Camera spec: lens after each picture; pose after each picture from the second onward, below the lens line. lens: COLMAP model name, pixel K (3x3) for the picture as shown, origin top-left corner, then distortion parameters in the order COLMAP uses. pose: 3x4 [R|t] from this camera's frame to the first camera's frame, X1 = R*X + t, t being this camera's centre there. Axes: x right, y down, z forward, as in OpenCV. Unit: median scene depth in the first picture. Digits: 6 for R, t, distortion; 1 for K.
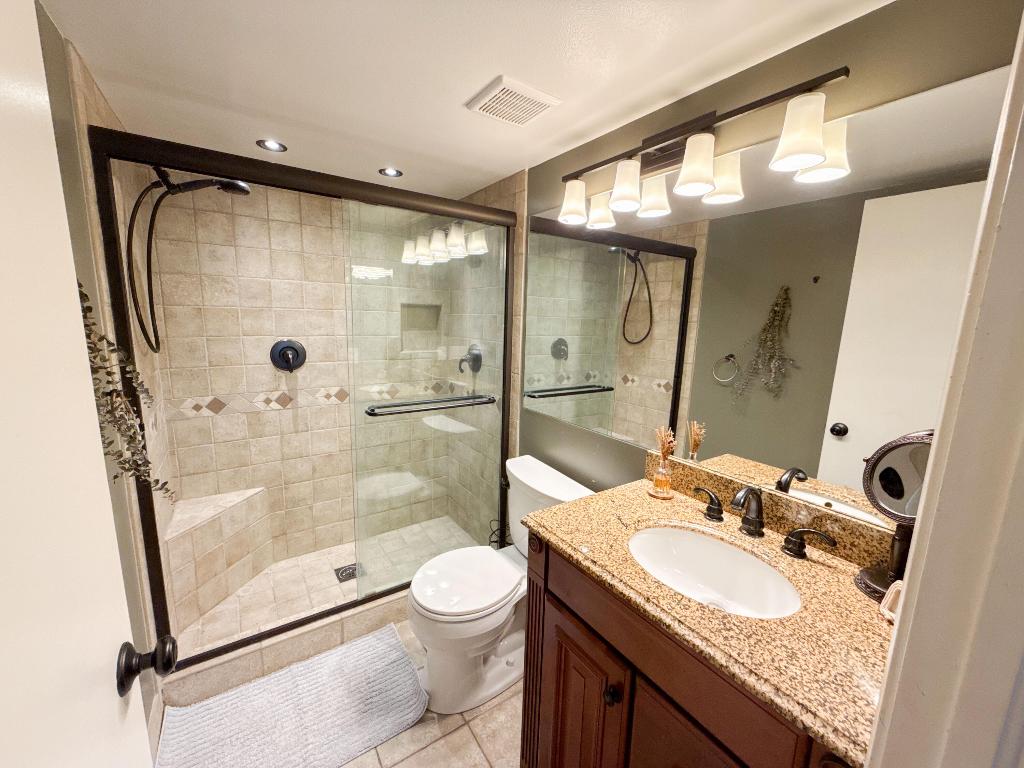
lens RADIAL K [[406.0, 0, 509.8], [0, 406.0, 384.5], [0, 0, 1]] dist [-0.001071, -0.000398]
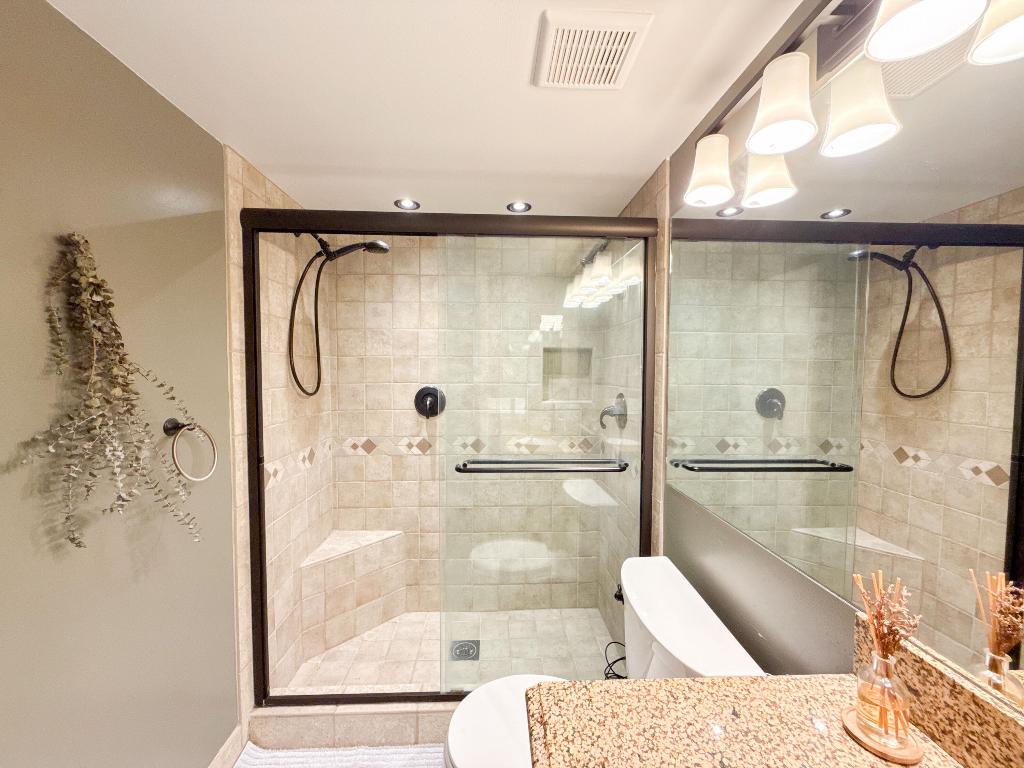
lens RADIAL K [[406.0, 0, 511.4], [0, 406.0, 384.0], [0, 0, 1]] dist [-0.001071, -0.000398]
pose [[0.851607, -0.004103, -0.524165, 0.158669], [-0.067835, 0.990698, -0.117966, -0.009879], [0.519773, 0.136017, 0.843407, 0.236646]]
